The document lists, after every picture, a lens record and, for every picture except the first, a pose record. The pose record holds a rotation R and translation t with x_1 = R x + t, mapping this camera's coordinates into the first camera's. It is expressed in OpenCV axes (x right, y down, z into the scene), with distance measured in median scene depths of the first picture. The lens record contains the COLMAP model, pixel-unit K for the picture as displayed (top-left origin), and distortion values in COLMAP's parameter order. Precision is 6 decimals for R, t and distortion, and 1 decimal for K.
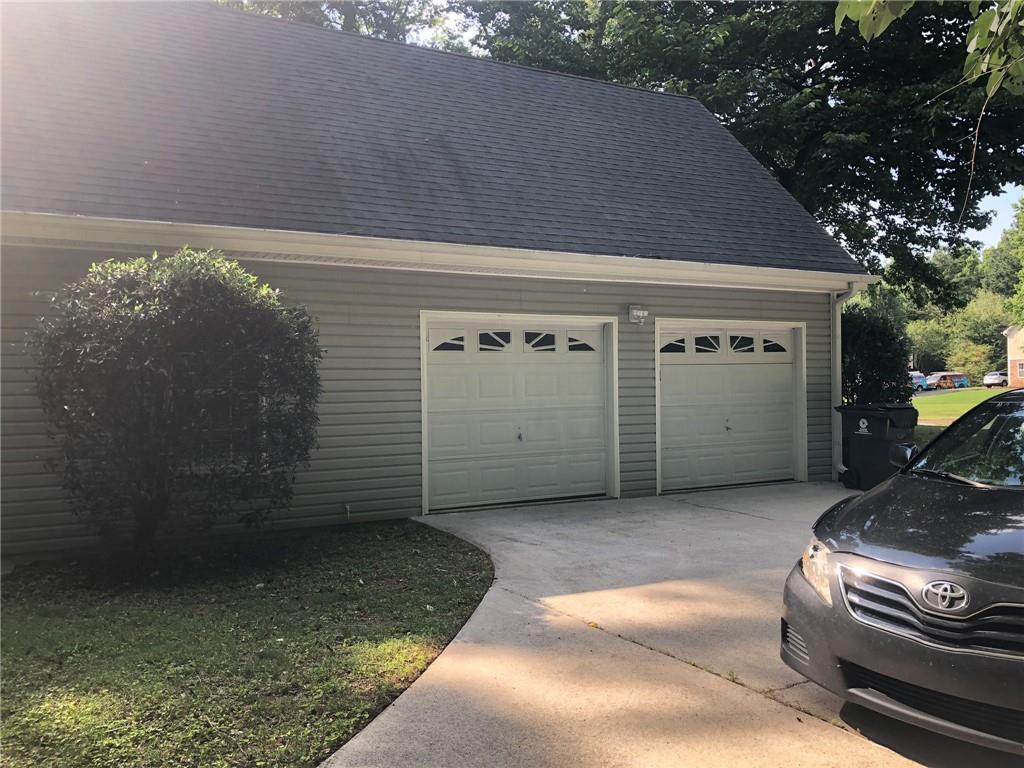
lens RADIAL K [[837.7, 0, 511.5], [0, 837.7, 384.6], [0, 0, 1]] dist [0.013878, 0.007691]
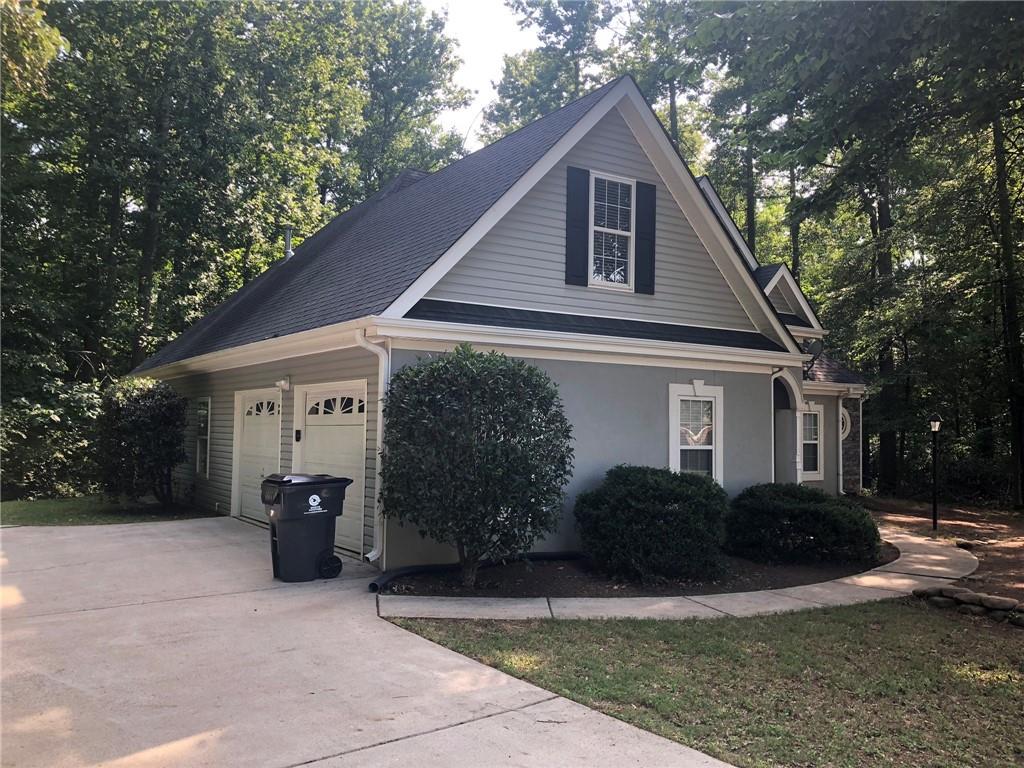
lens RADIAL K [[837.7, 0, 511.7], [0, 837.7, 381.9], [0, 0, 1]] dist [0.013878, 0.007691]
pose [[0.101843, -0.035147, -0.994179, 1.294749], [-0.010830, 0.999277, -0.036437, -0.043187], [0.994742, 0.014478, 0.101389, 1.125479]]
